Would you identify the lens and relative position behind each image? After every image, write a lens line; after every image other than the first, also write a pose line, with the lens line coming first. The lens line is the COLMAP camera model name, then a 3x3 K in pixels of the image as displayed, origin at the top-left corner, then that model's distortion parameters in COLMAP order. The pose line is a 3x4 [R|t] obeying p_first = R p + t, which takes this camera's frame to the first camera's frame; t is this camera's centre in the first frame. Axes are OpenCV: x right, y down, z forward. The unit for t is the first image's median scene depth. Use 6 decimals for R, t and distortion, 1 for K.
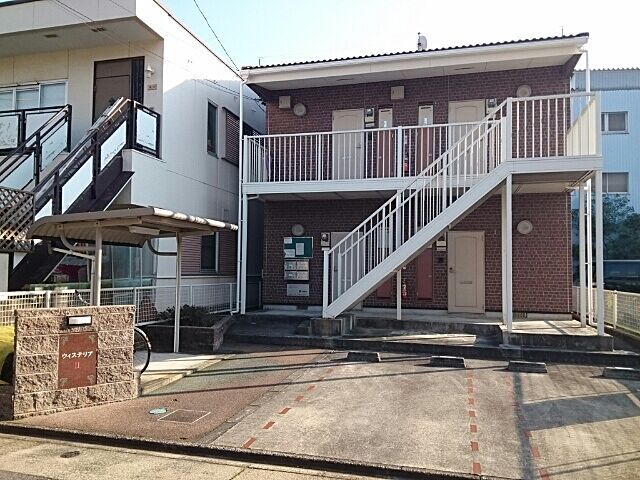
lens RADIAL K [[505.0, 0, 329.6], [0, 505.0, 255.6], [0, 0, 1]] dist [0.088858, -0.120823]
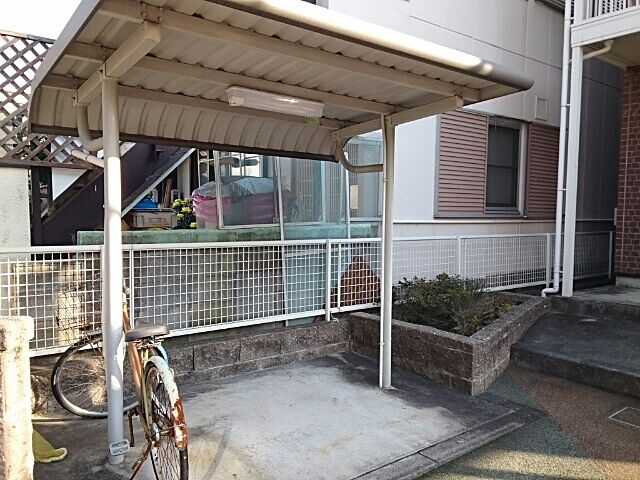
lens RADIAL K [[515.6, 0, 326.5], [0, 515.6, 247.8], [0, 0, 1]] dist [0.098409, -0.119267]
pose [[0.798870, 0.031202, -0.600694, -0.069245], [0.020806, 0.996623, 0.079438, 0.028975], [0.601144, -0.075959, 0.795522, 0.590441]]
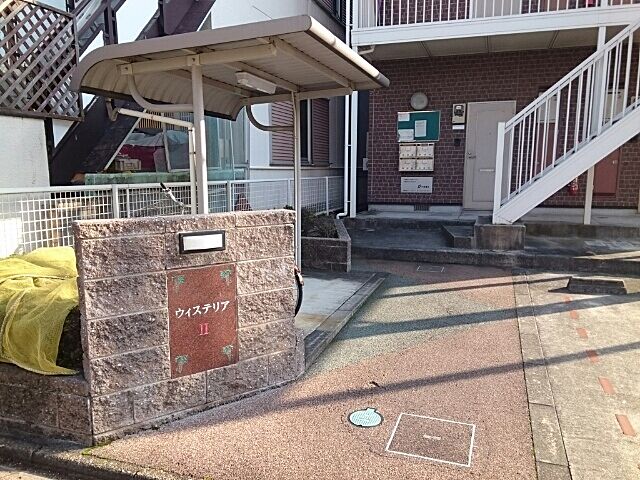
lens RADIAL K [[505.0, 0, 329.6], [0, 505.0, 255.6], [0, 0, 1]] dist [0.088858, -0.120823]
pose [[0.998052, -0.001758, -0.062360, -0.206964], [0.014135, 0.979979, 0.198598, 0.027554], [0.060763, -0.199092, 0.978095, 0.326939]]
